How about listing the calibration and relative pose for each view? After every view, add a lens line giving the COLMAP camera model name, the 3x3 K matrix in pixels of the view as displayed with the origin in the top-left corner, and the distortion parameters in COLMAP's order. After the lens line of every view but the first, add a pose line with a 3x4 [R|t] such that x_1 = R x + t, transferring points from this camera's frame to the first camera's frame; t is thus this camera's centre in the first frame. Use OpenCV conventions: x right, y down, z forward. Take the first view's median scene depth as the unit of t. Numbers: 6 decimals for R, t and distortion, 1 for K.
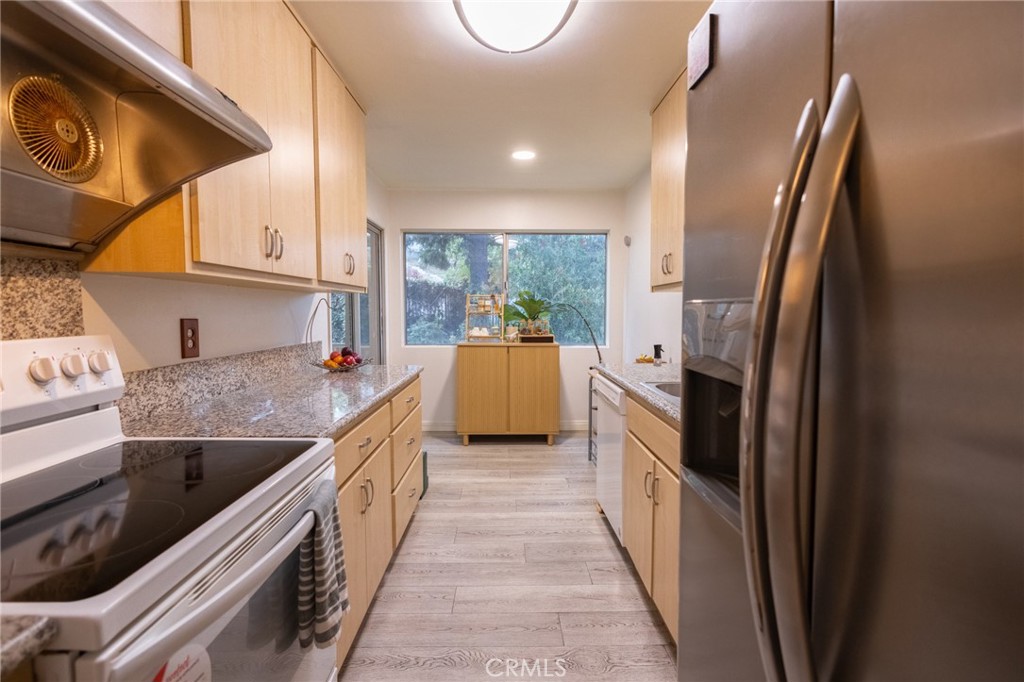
lens RADIAL K [[472.2, 0, 512.0], [0, 472.2, 341.0], [0, 0, 1]] dist [0.000986, 0.000079]
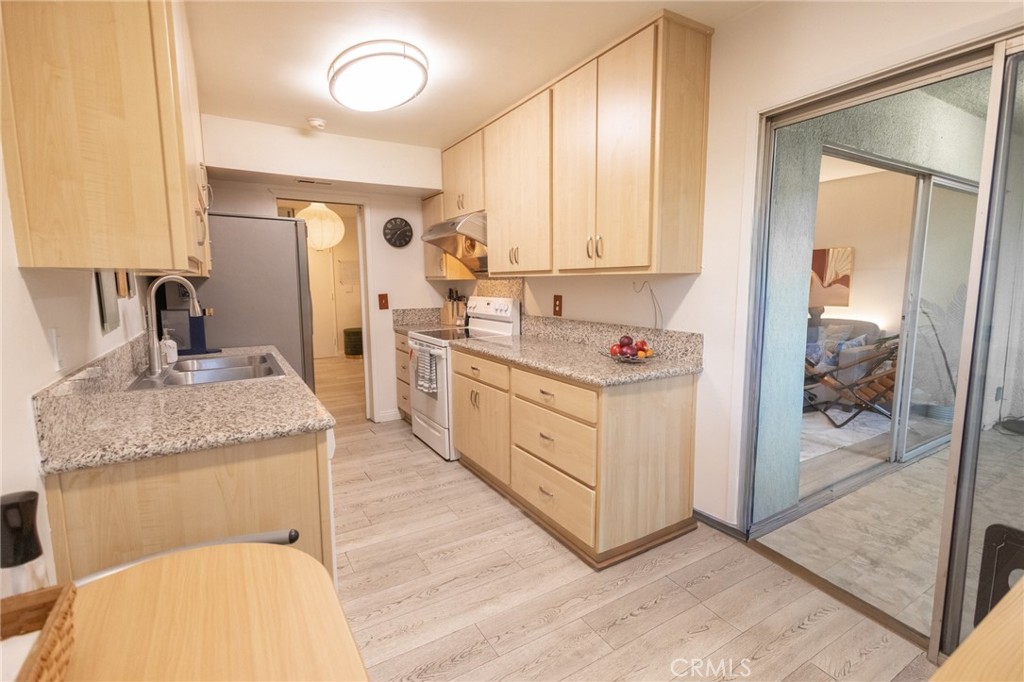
lens RADIAL K [[472.2, 0, 512.0], [0, 472.2, 341.0], [0, 0, 1]] dist [0.000986, 0.000079]
pose [[-0.866991, 0.070000, -0.493383, 0.360242], [-0.023966, 0.983082, 0.181592, -0.174599], [0.497747, 0.169263, -0.850645, 2.153388]]
